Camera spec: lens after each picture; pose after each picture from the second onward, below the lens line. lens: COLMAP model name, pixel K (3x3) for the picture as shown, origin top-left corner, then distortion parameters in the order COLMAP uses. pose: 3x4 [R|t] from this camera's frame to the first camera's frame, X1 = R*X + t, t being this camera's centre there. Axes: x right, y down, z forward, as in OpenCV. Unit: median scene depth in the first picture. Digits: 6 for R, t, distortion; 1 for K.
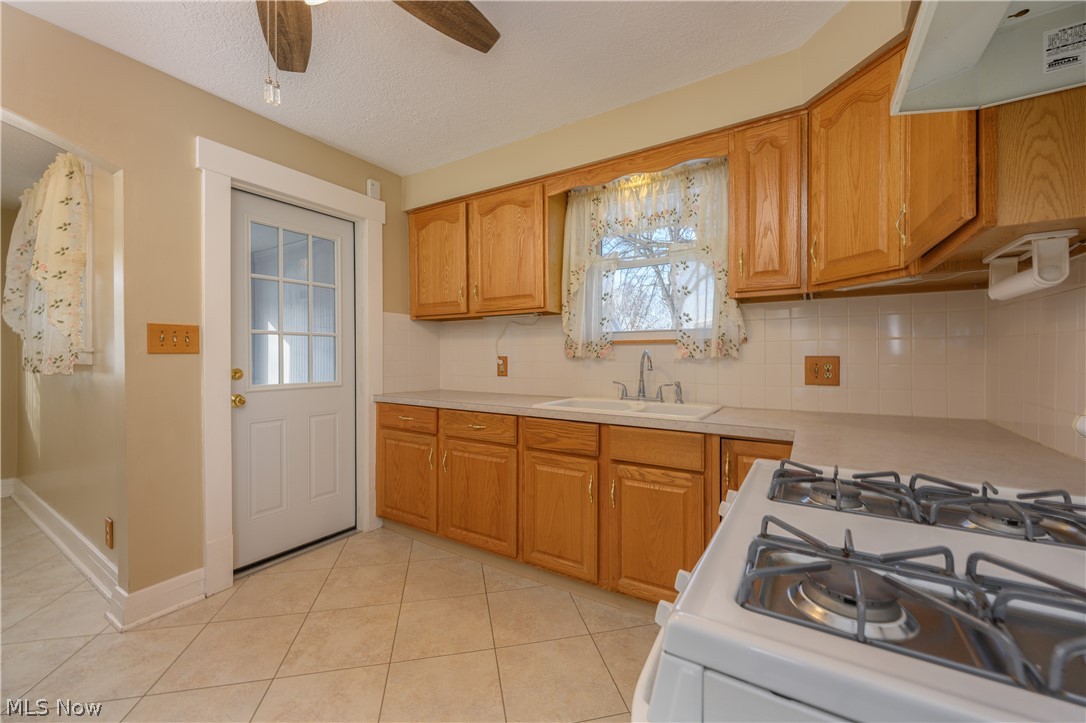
lens RADIAL K [[427.8, 0, 538.7], [0, 427.8, 357.4], [0, 0, 1]] dist [0.001190, -0.000450]
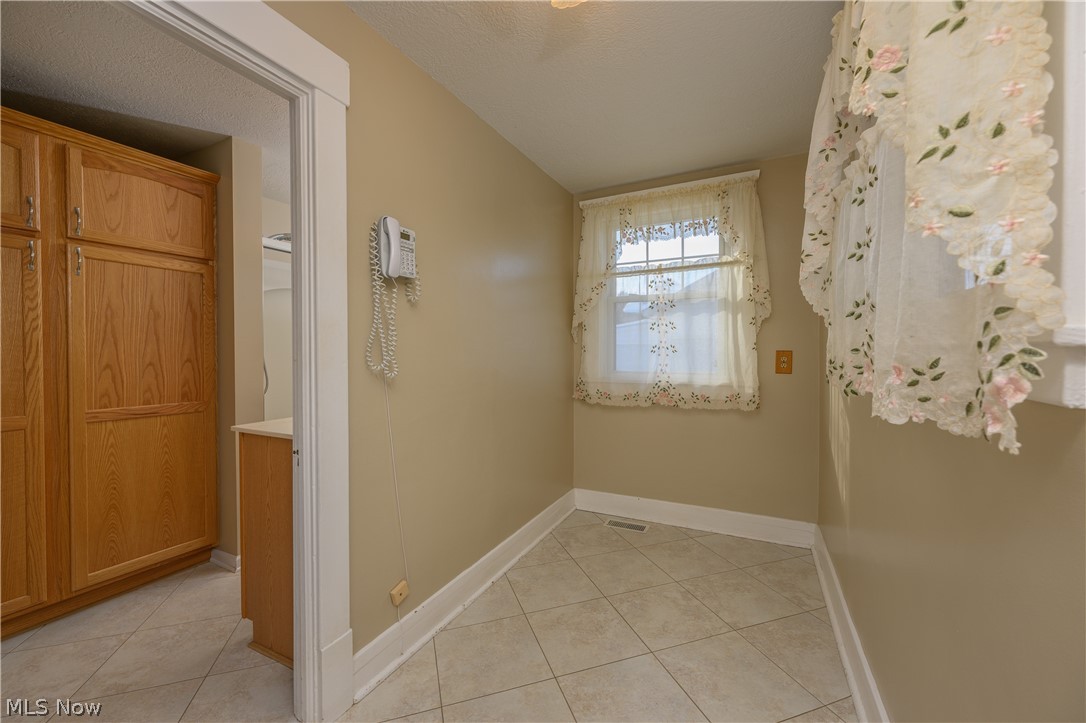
lens RADIAL K [[427.8, 0, 541.0], [0, 427.8, 357.3], [0, 0, 1]] dist [0.001190, -0.000450]
pose [[0.107848, 0.008701, -0.994129, -0.705097], [-0.002575, 0.999961, 0.008472, -0.006457], [0.994164, 0.001646, 0.107866, 0.581447]]
